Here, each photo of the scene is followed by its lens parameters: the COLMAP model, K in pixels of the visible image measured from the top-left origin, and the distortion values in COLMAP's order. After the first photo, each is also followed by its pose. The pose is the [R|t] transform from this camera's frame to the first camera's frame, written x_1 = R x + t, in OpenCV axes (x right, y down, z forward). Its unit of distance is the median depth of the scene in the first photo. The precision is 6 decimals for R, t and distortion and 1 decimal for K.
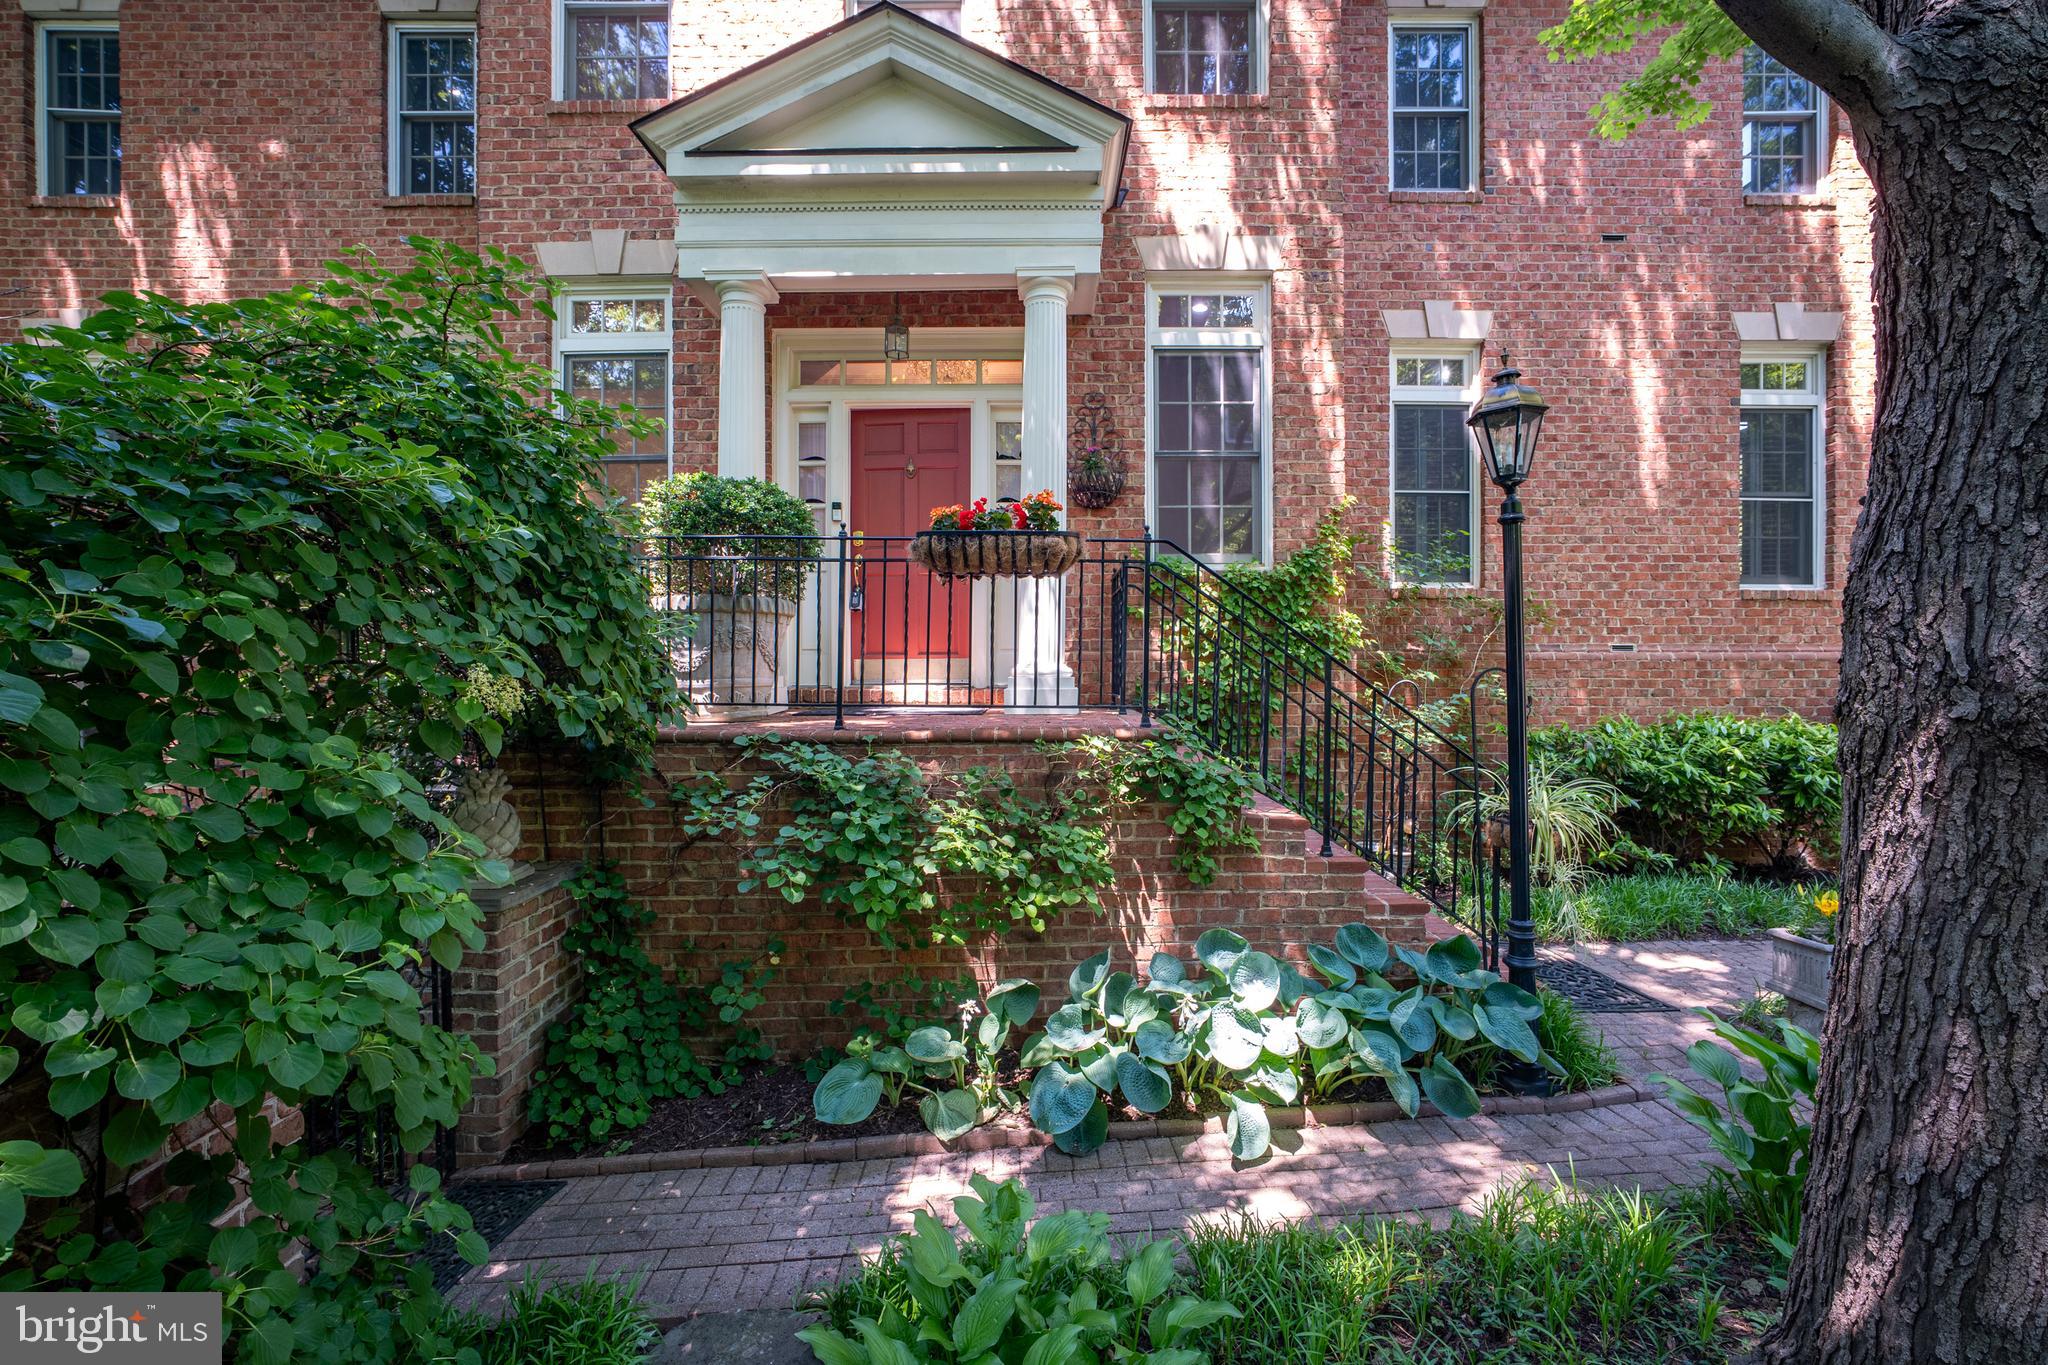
lens RADIAL K [[918.1, 0, 1062.8], [0, 918.1, 681.7], [0, 0, 1]] dist [-0.052641, 0.020591]
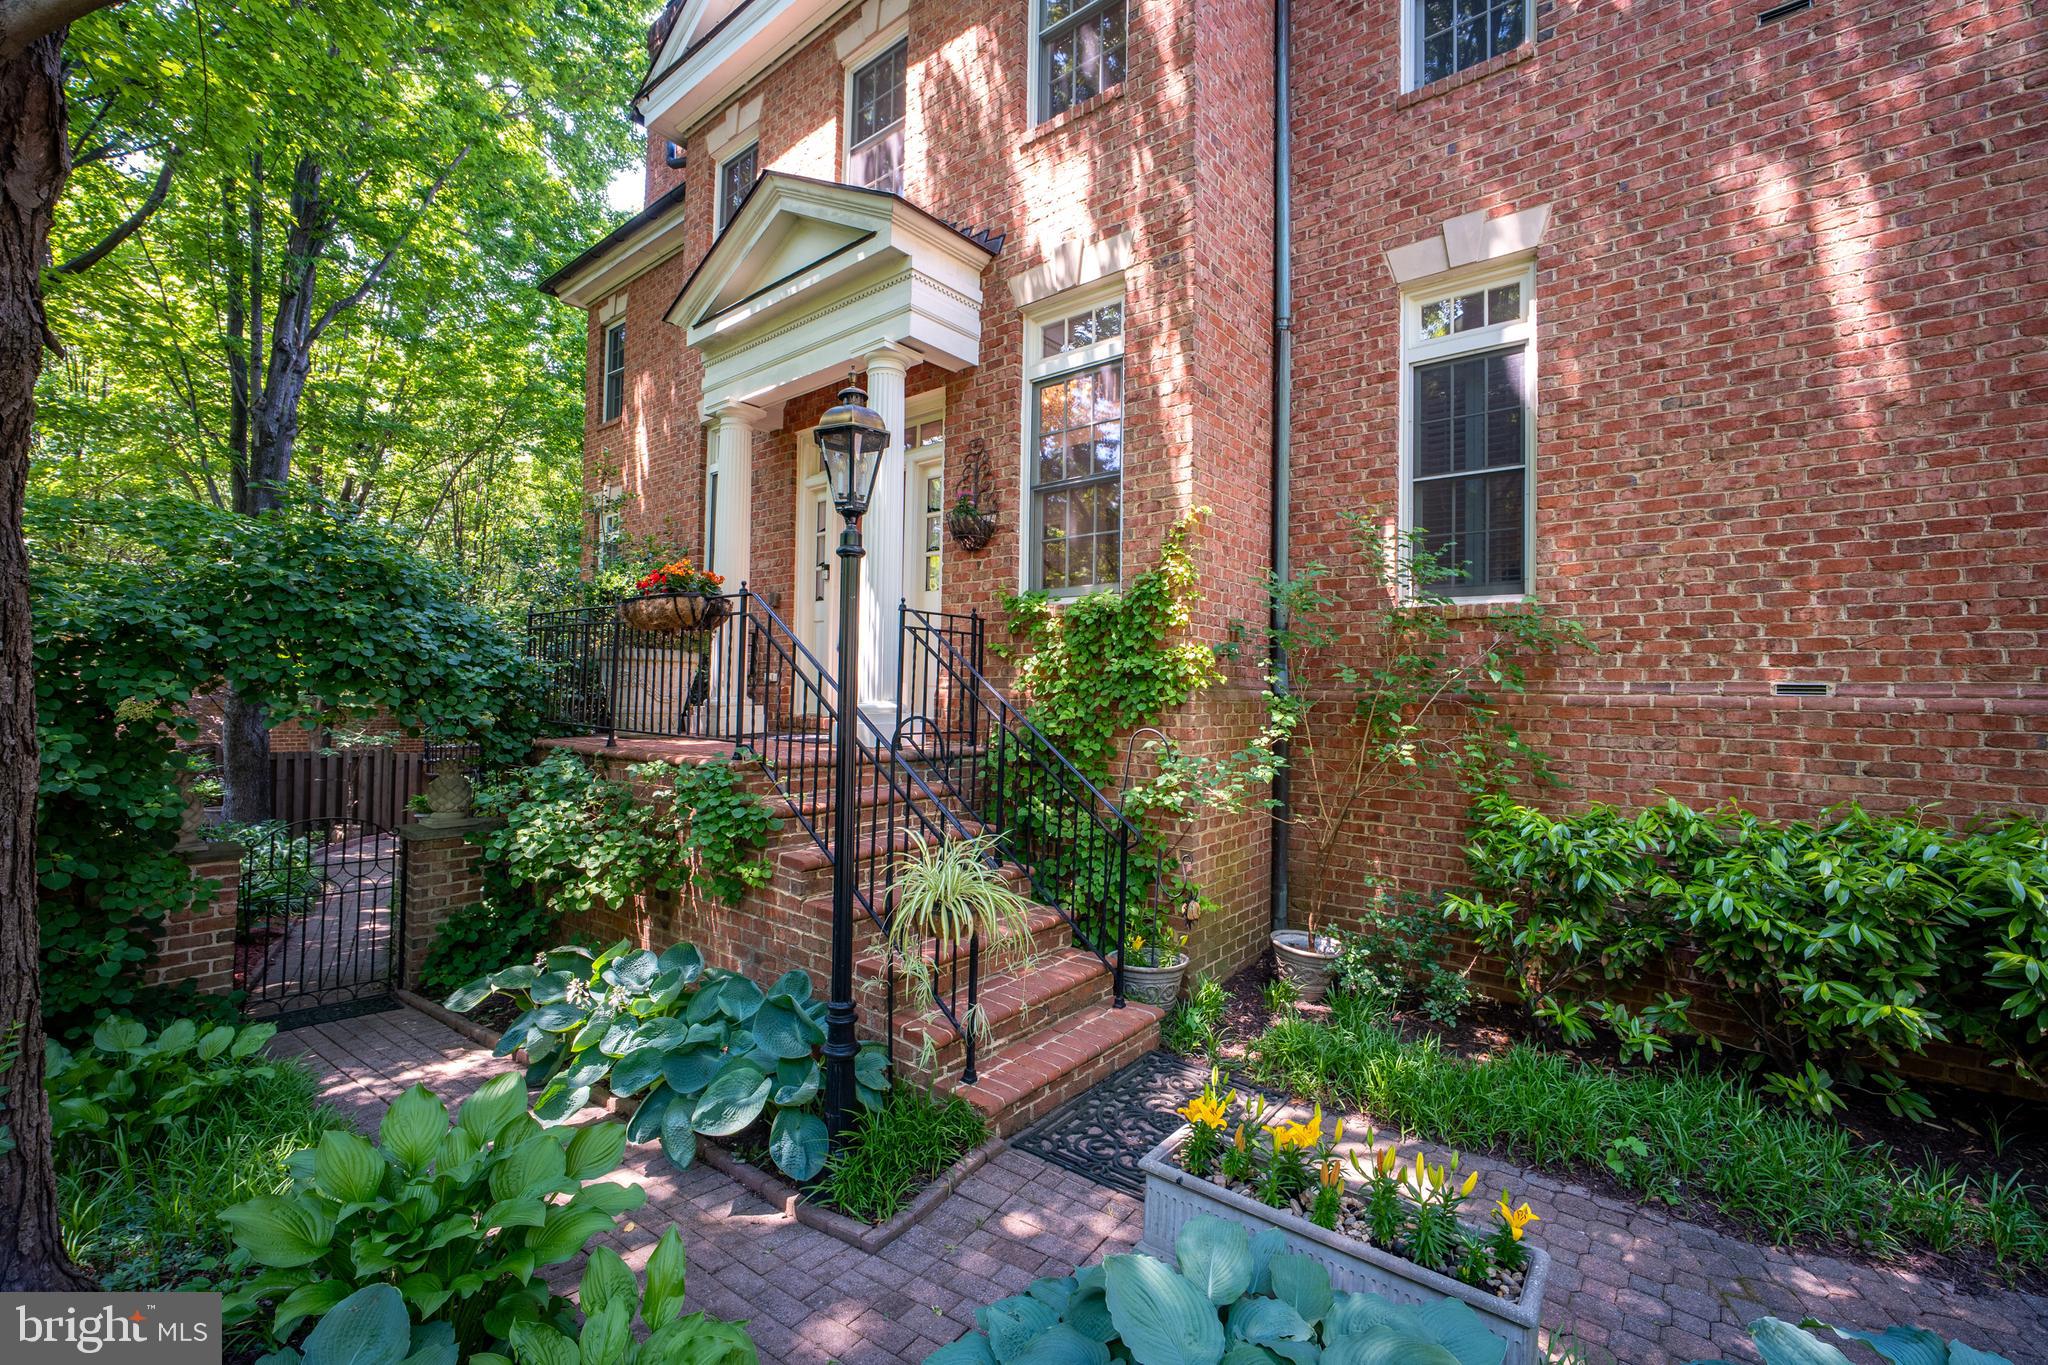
lens RADIAL K [[911.3, 0, 1029.1], [0, 911.3, 666.4], [0, 0, 1]] dist [-0.051147, 0.019525]
pose [[0.745119, -0.003281, -0.666923, 0.767317], [-0.022296, 0.999306, -0.029827, -0.029046], [0.666558, 0.037094, 0.744529, 0.282974]]
